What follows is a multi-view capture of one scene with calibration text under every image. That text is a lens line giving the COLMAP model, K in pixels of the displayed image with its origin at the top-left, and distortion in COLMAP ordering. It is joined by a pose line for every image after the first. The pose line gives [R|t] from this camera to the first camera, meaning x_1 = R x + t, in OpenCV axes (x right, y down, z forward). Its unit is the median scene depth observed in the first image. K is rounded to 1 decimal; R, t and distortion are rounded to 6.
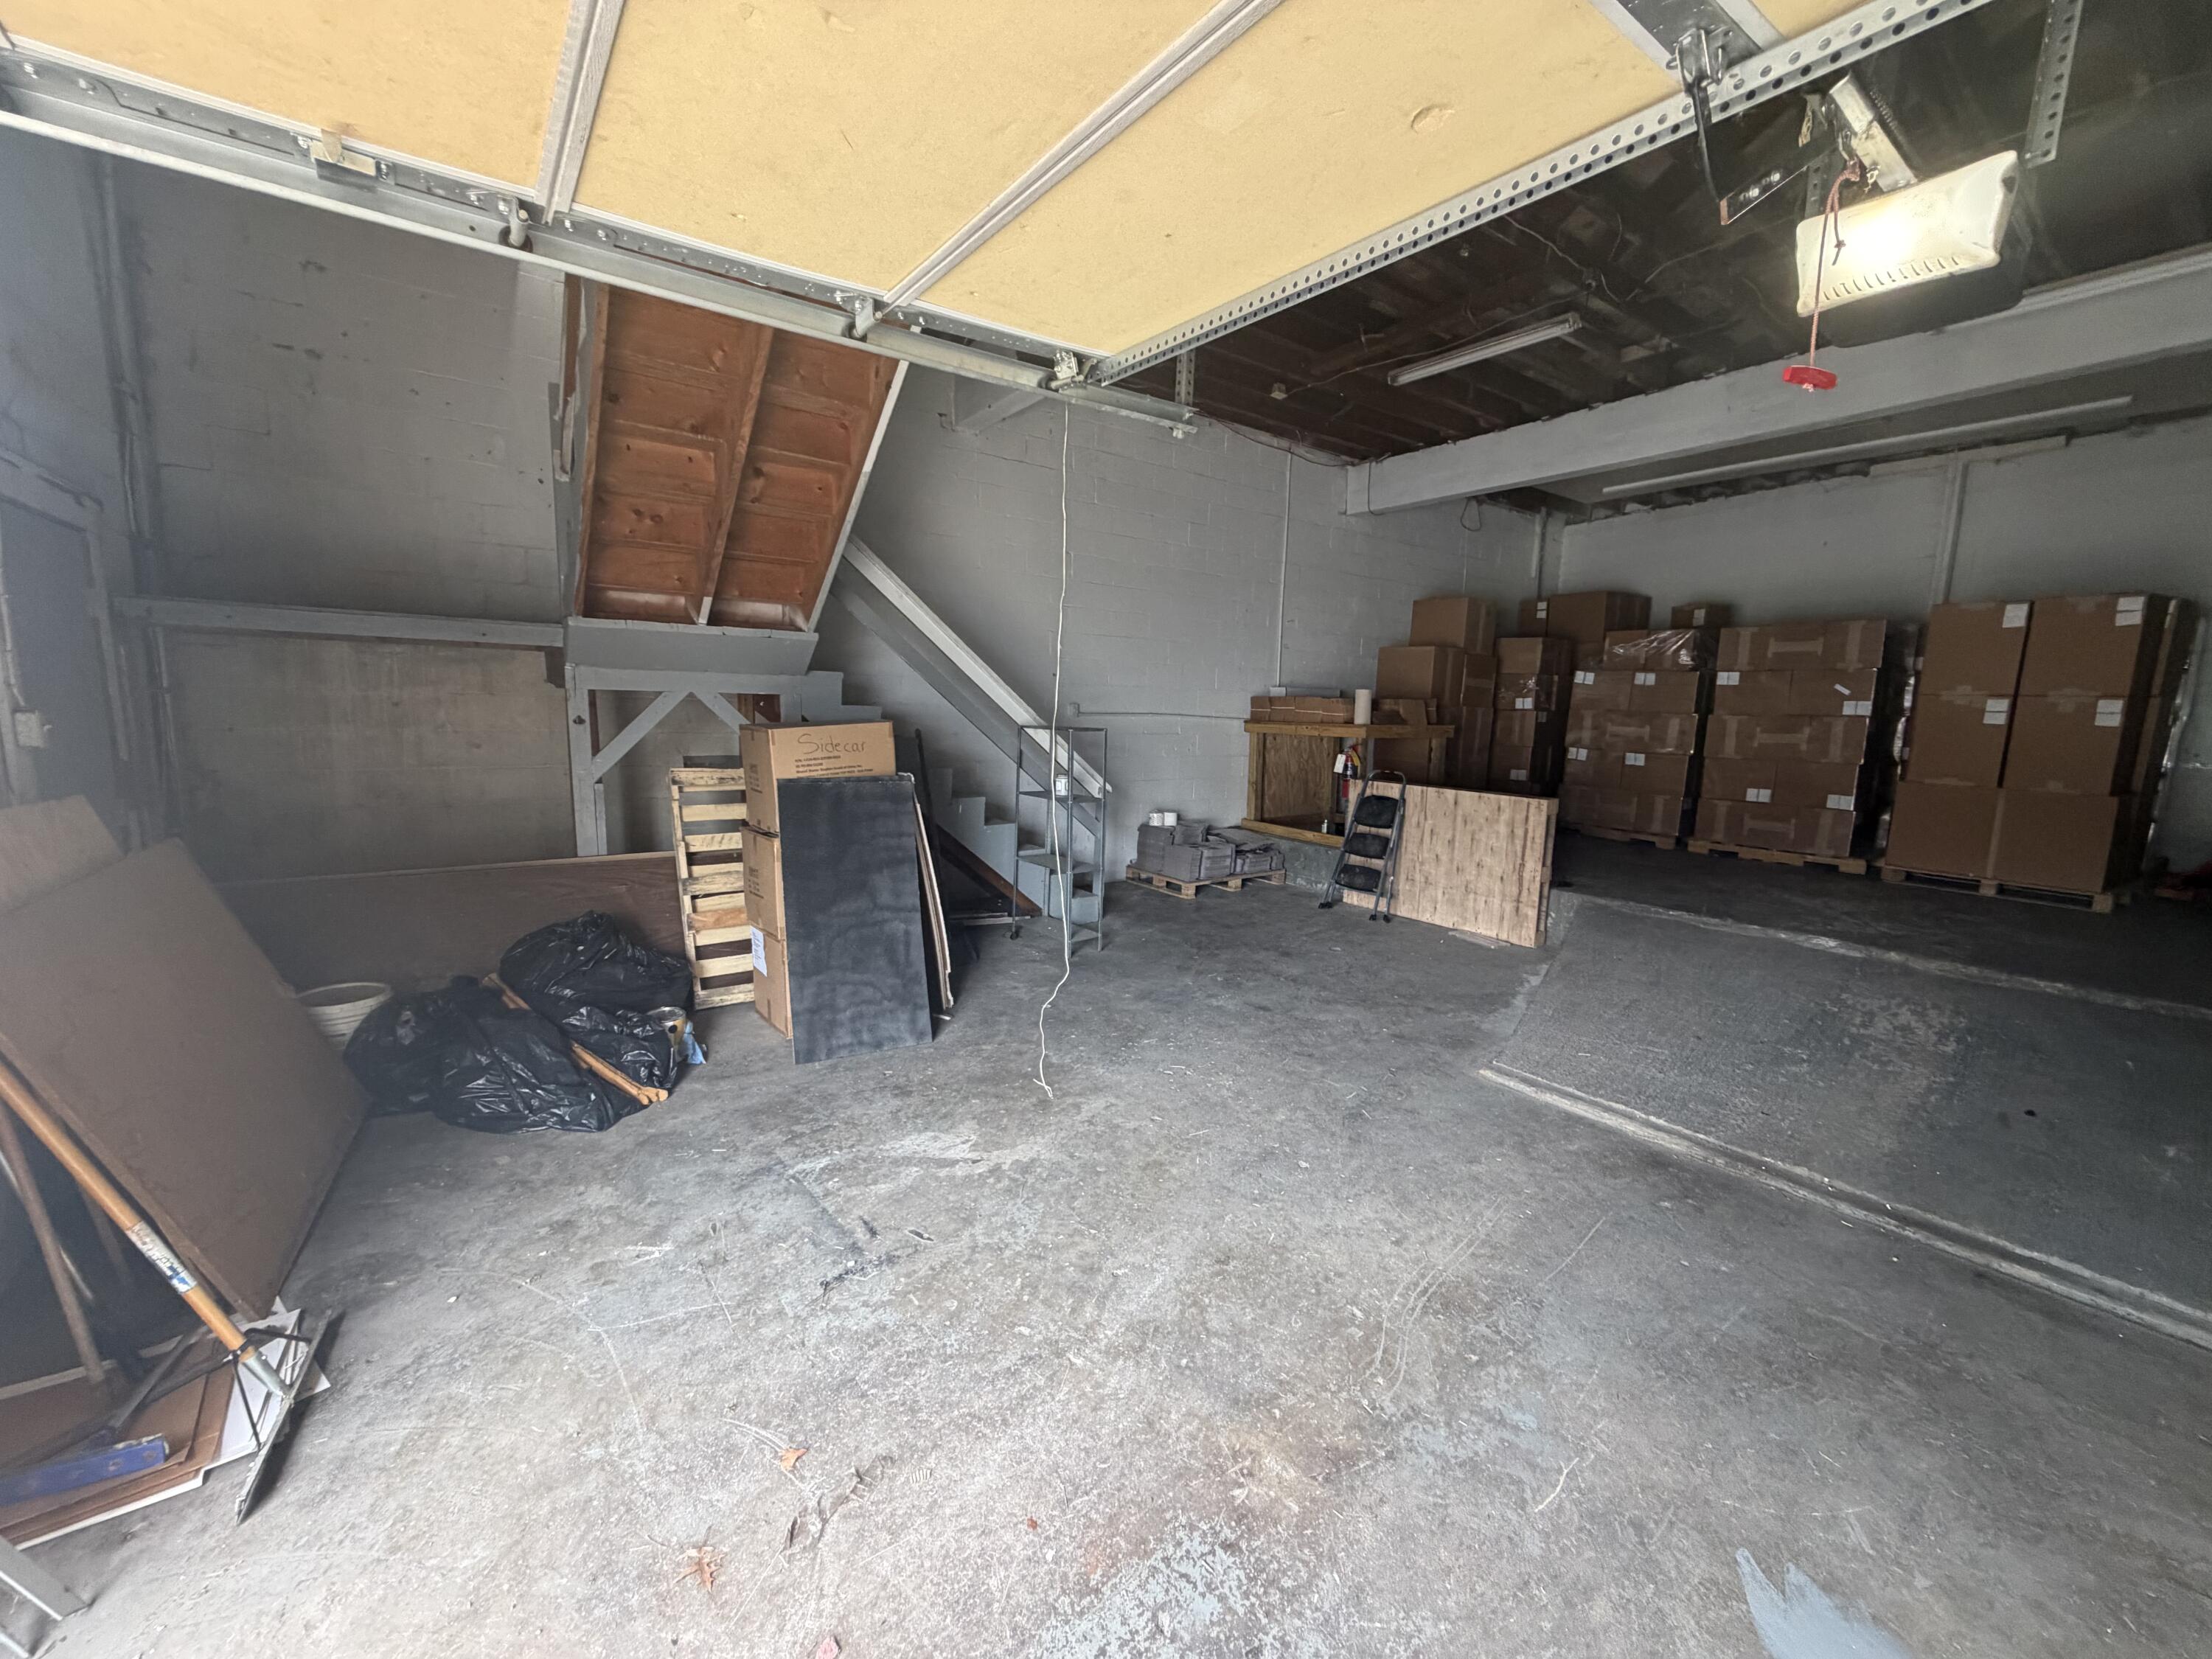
lens RADIAL K [[882.5, 0, 1100.4], [0, 882.5, 831.2], [0, 0, 1]] dist [-0.000067, -0.000034]
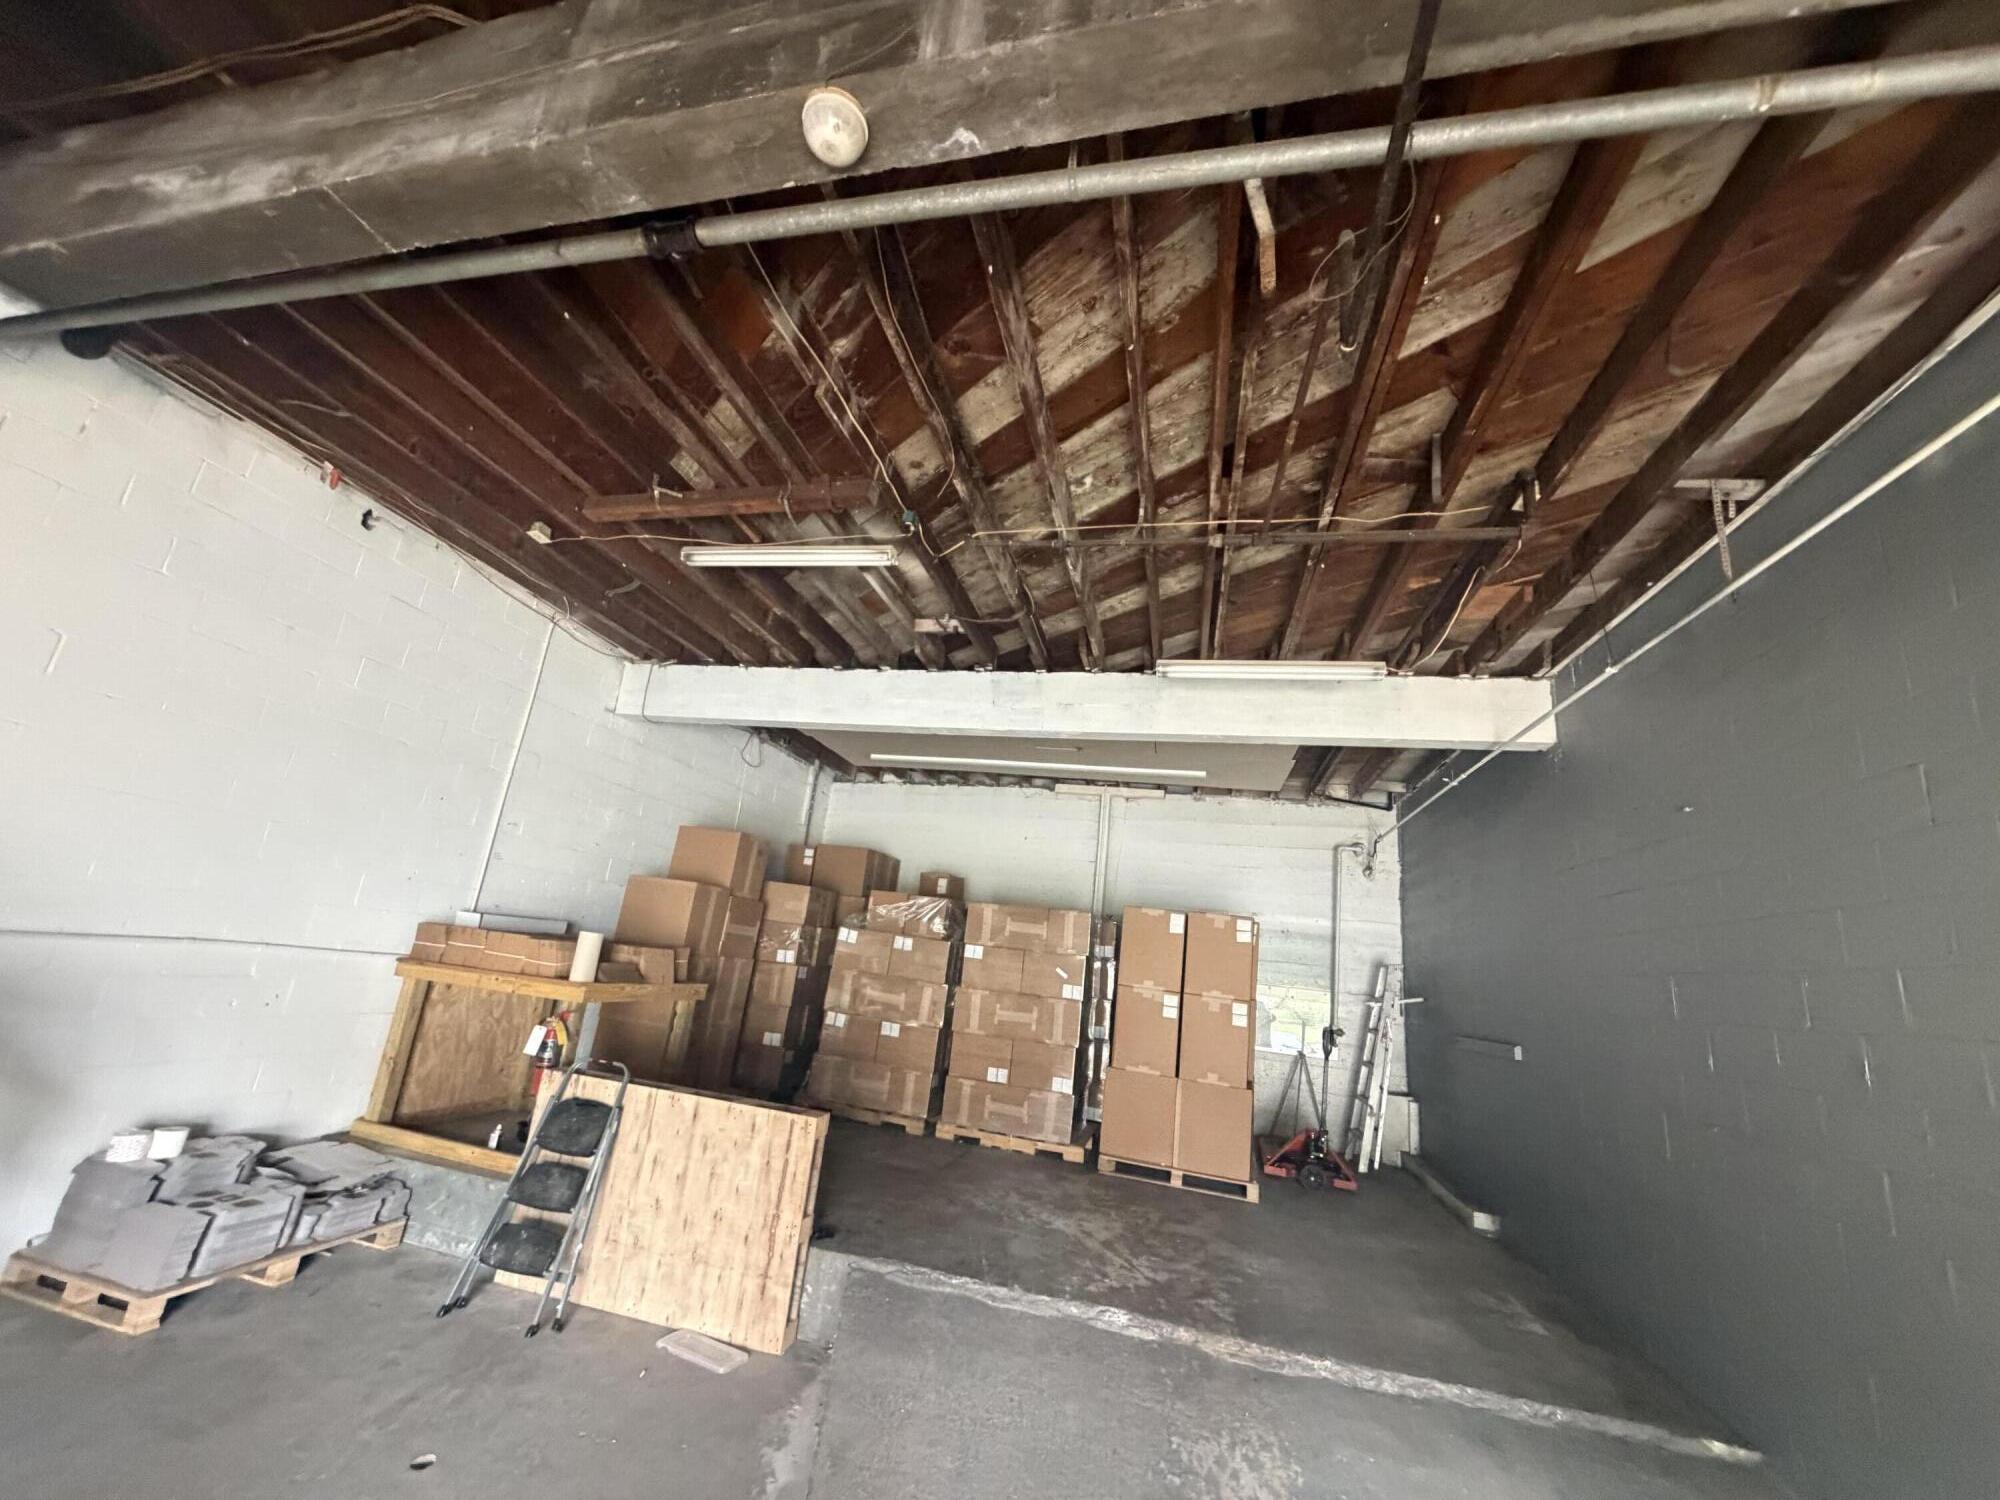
lens RADIAL K [[797.9, 0, 996.0], [0, 797.9, 752.0], [0, 0, 1]] dist [-0.000067, -0.000034]
pose [[0.751340, 0.228231, 0.619192, 0.139096], [-0.001090, 0.938718, -0.344684, -0.095104], [-0.659914, 0.258300, 0.705546, 0.360563]]
